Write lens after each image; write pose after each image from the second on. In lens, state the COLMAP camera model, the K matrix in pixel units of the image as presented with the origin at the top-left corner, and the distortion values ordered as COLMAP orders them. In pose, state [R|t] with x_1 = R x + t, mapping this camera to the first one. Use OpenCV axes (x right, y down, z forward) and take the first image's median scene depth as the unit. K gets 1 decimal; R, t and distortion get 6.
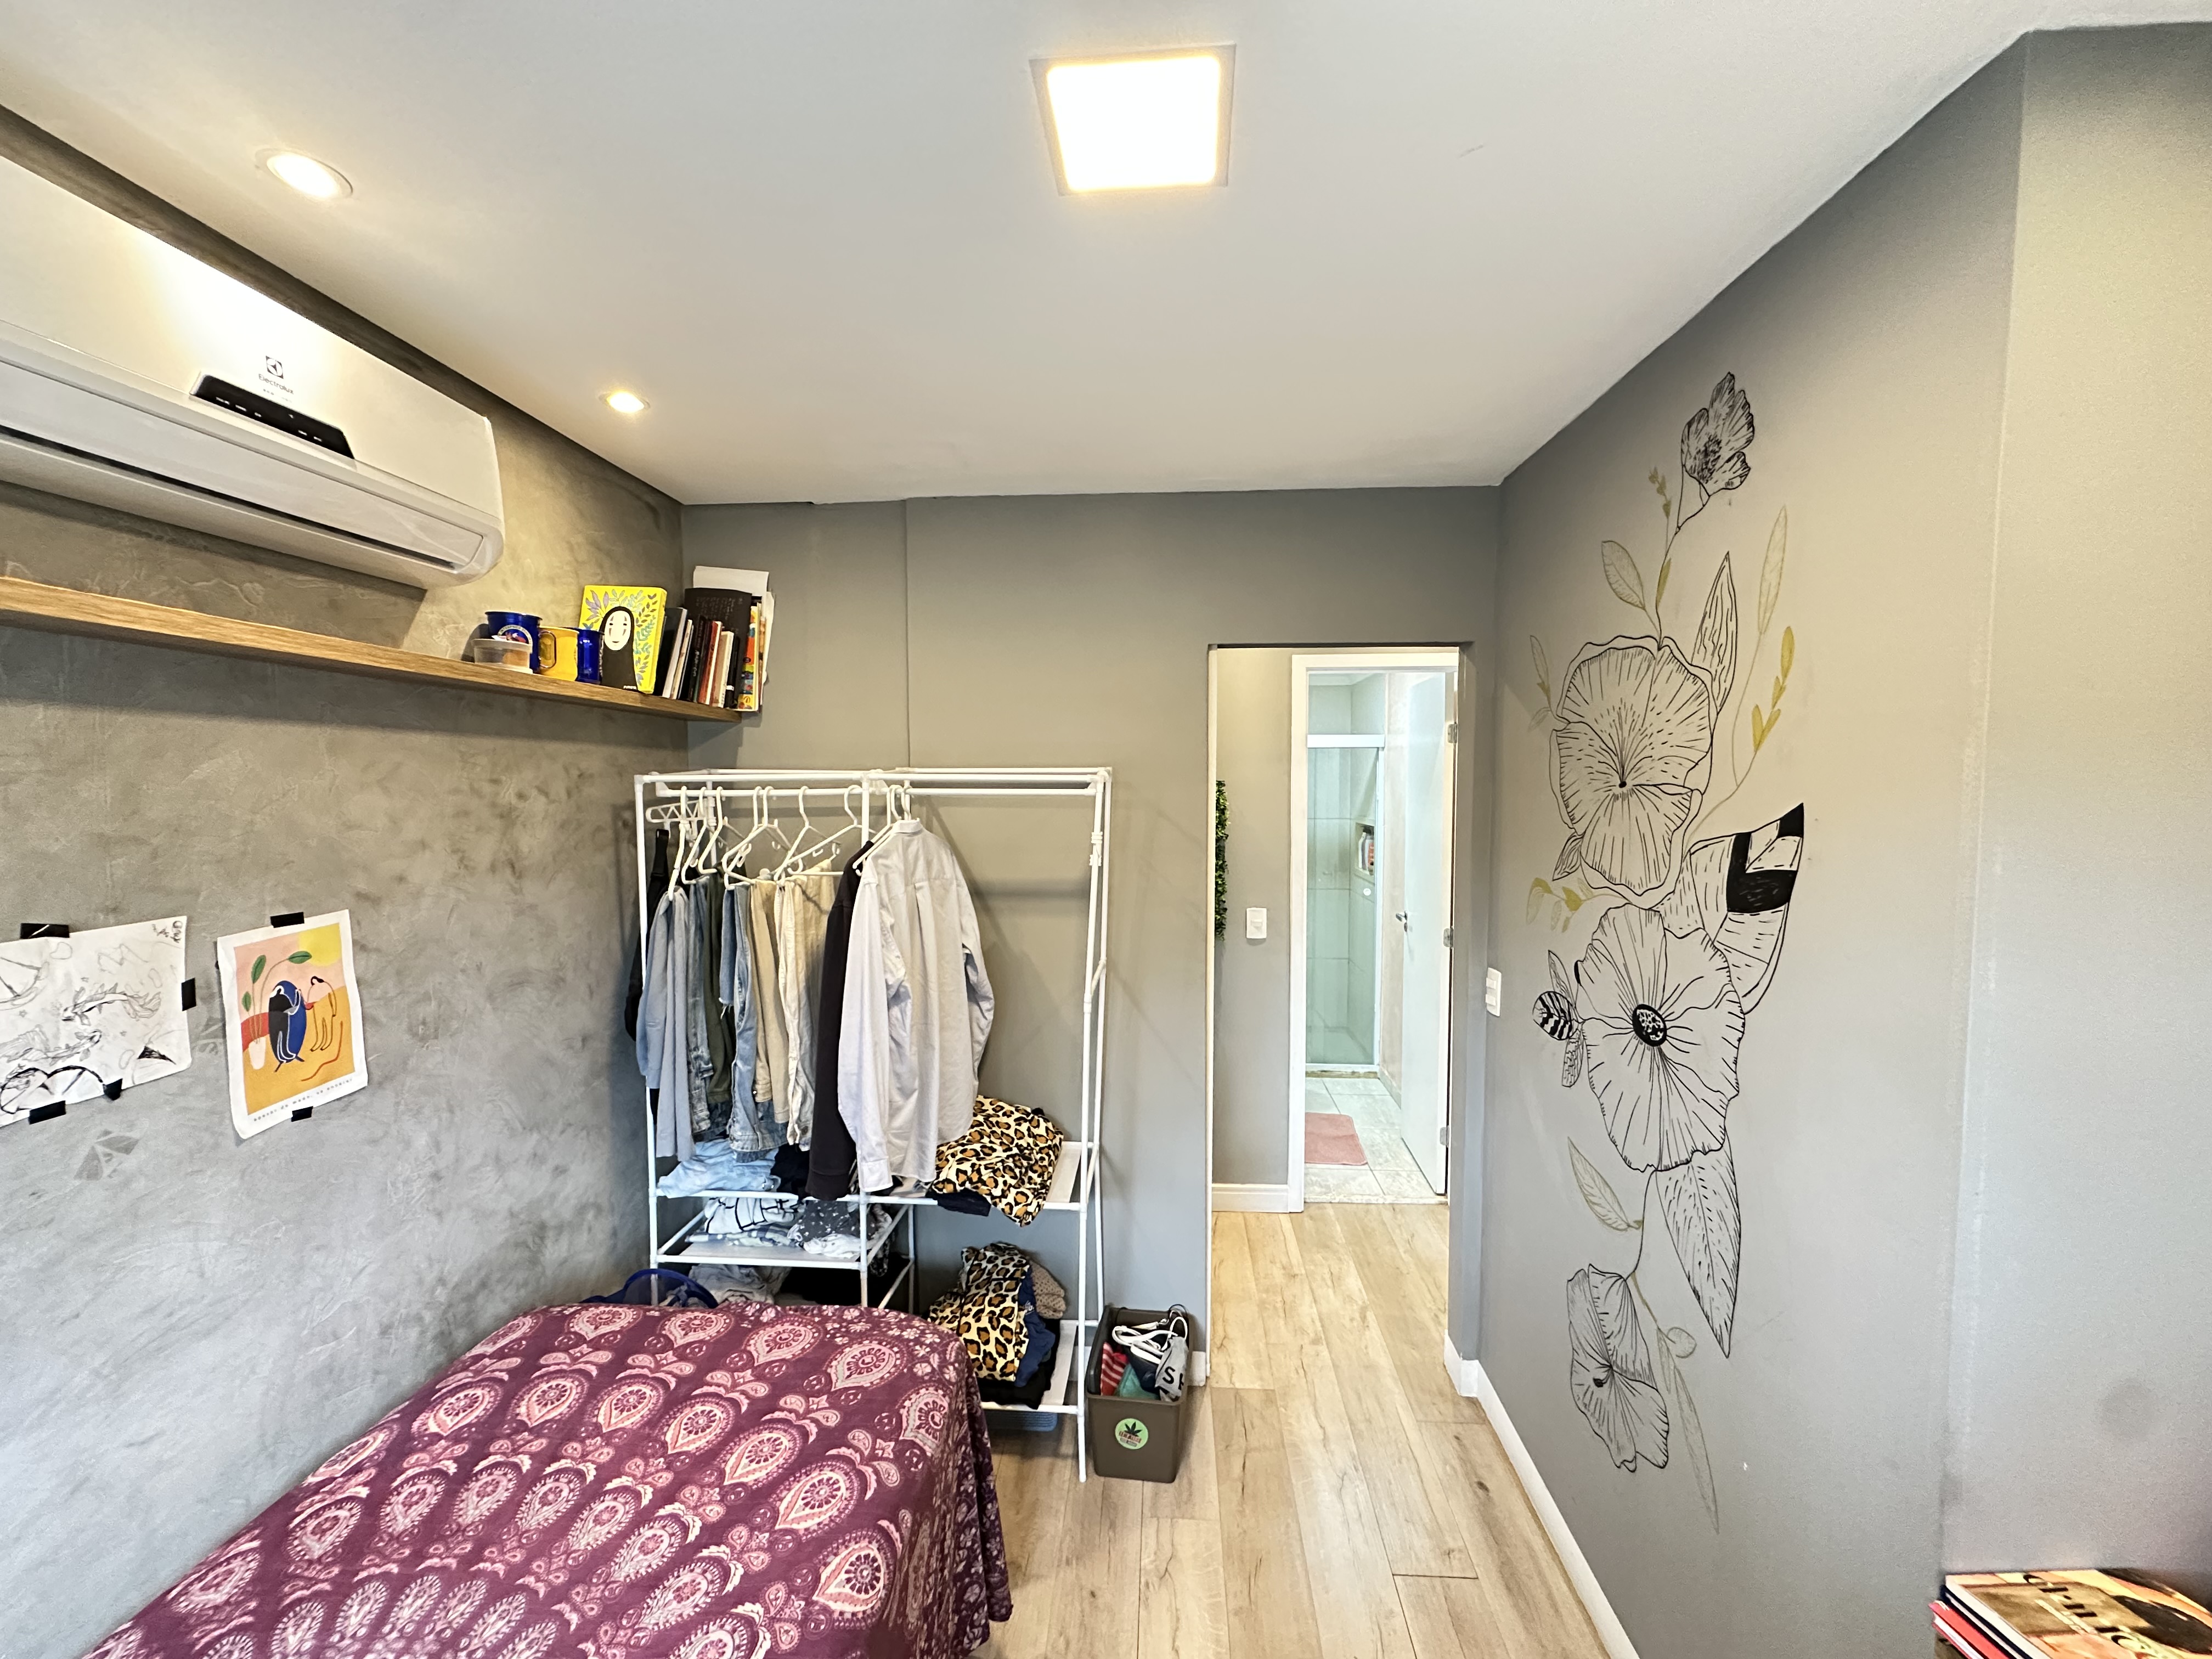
lens RADIAL K [[878.1, 0, 1101.3], [0, 878.1, 831.5], [0, 0, 1]] dist [-0.004014, 0.000885]
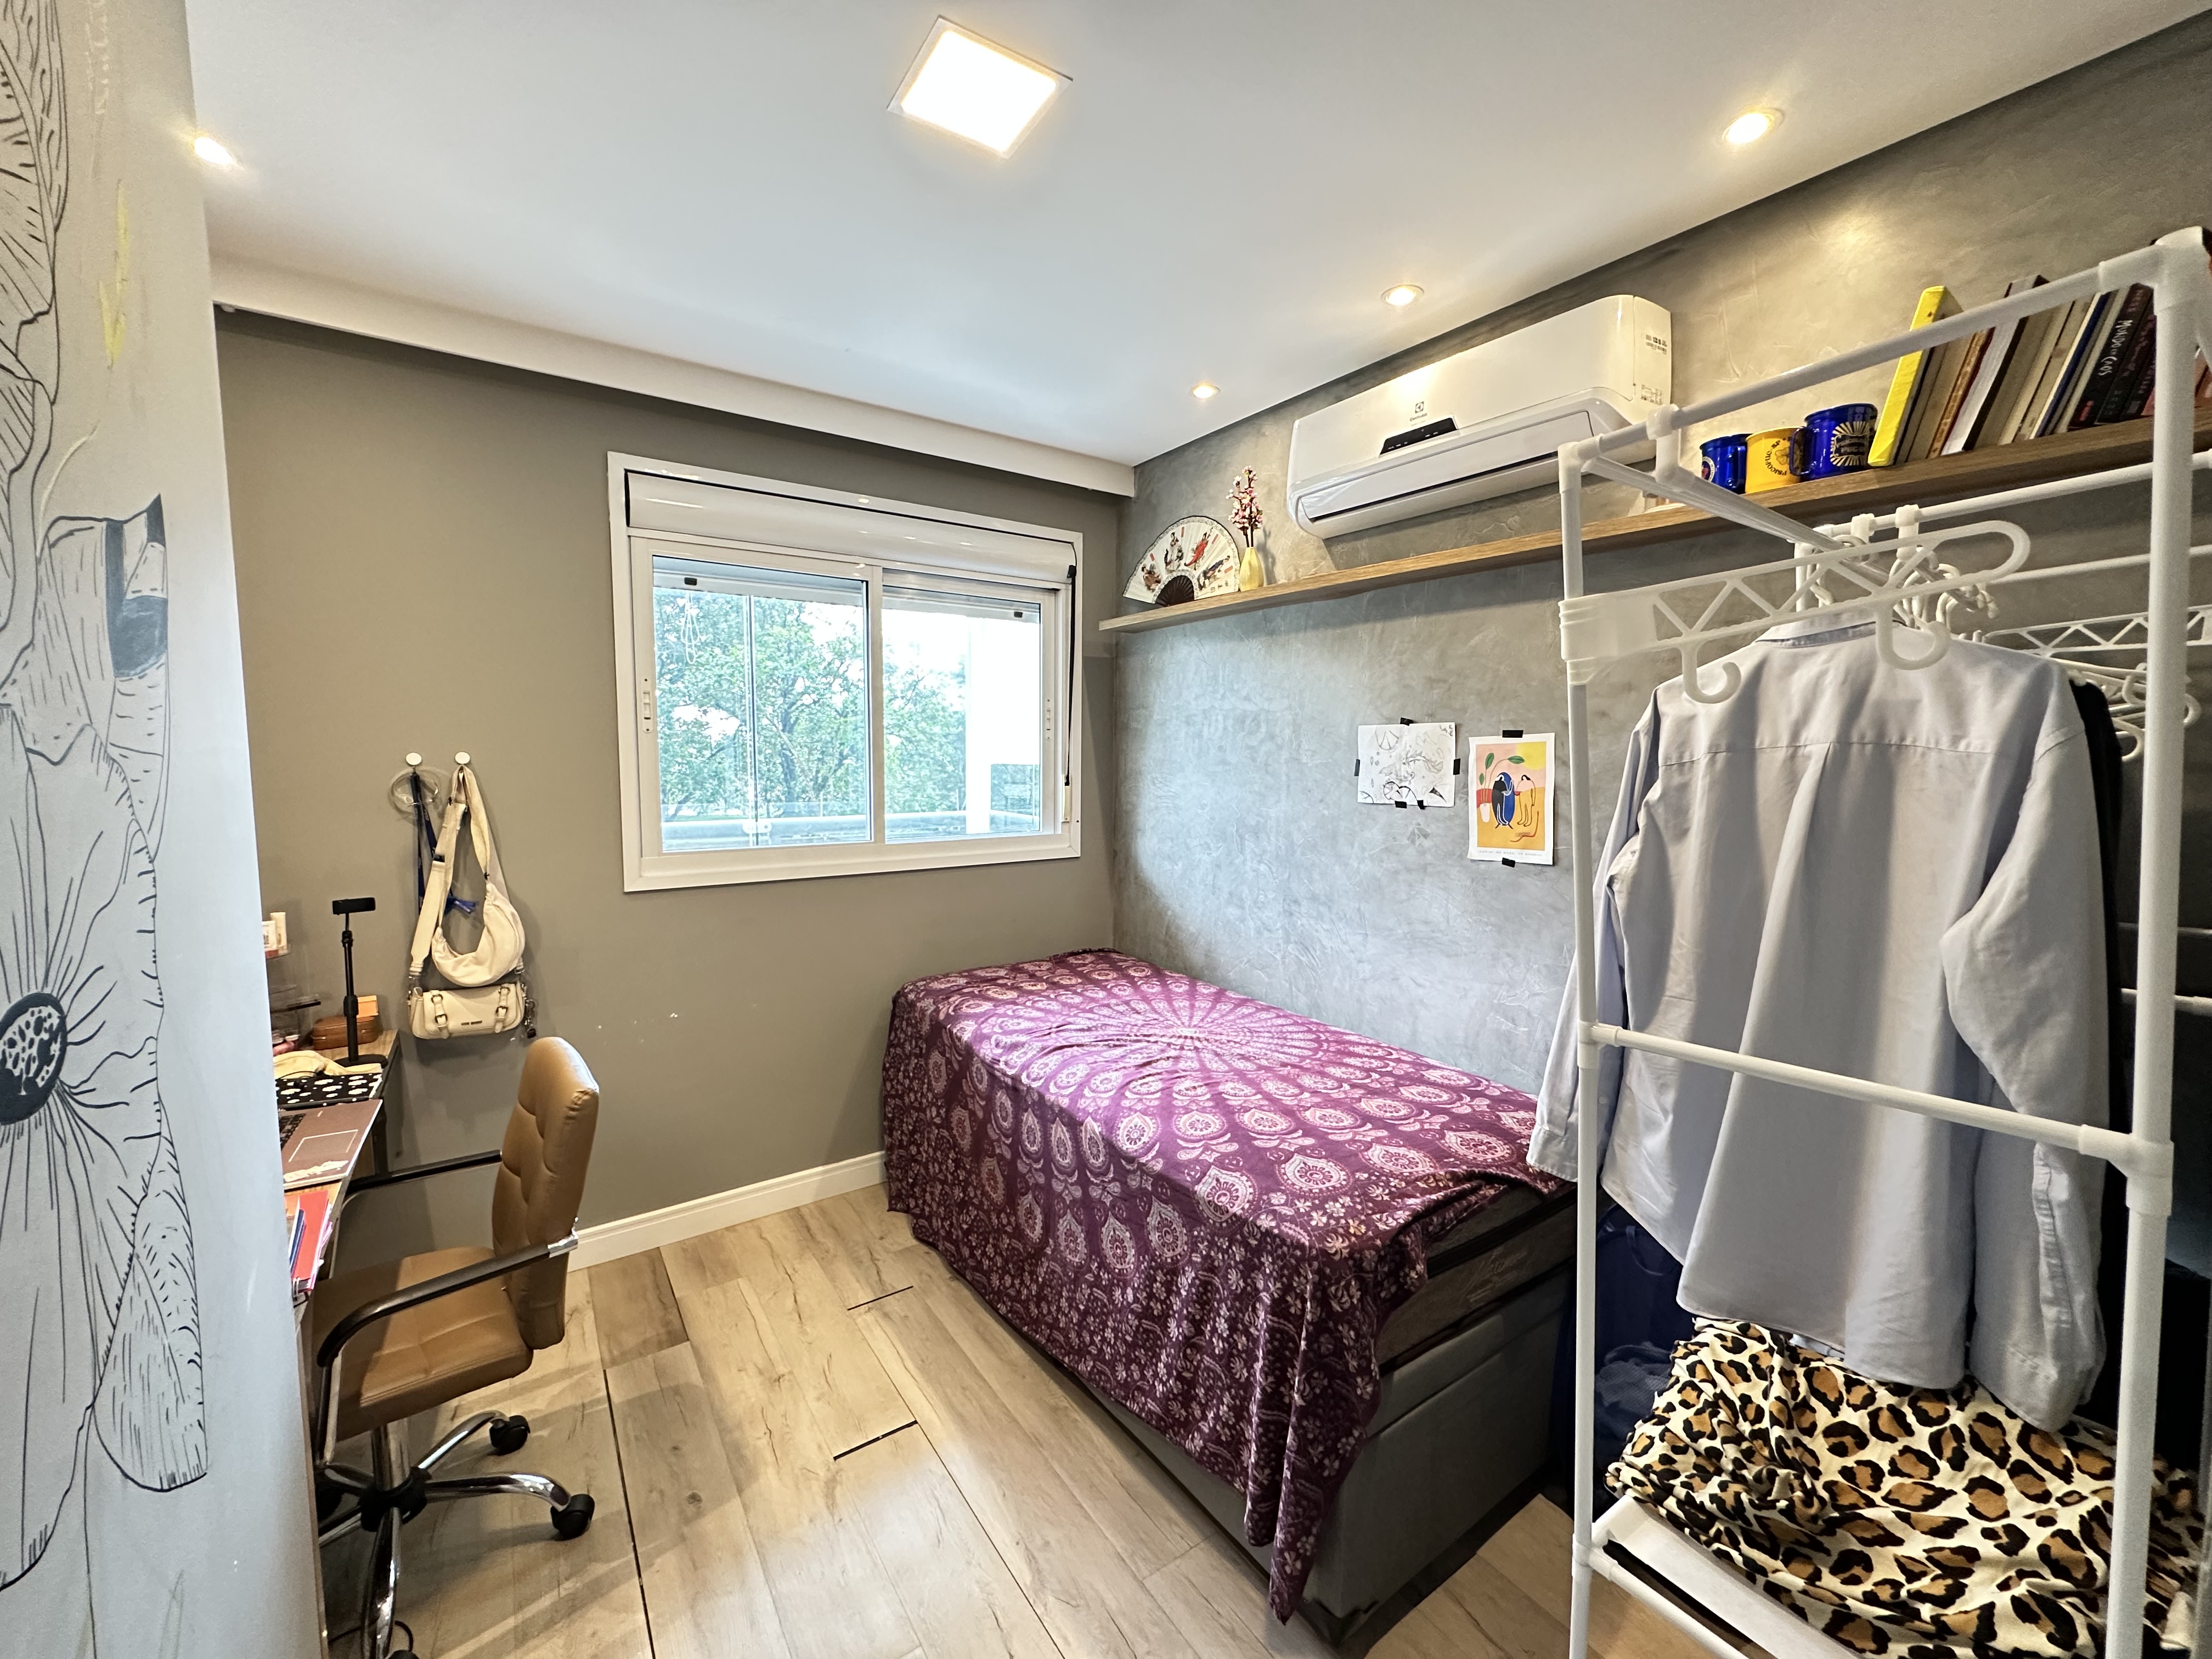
lens RADIAL K [[878.1, 0, 1115.4], [0, 878.1, 831.6], [0, 0, 1]] dist [-0.004014, 0.000885]
pose [[-0.774815, 0.055569, -0.629741, 0.516236], [-0.043590, 0.989063, 0.140908, 0.072658], [0.630683, 0.136628, -0.763918, 1.525596]]
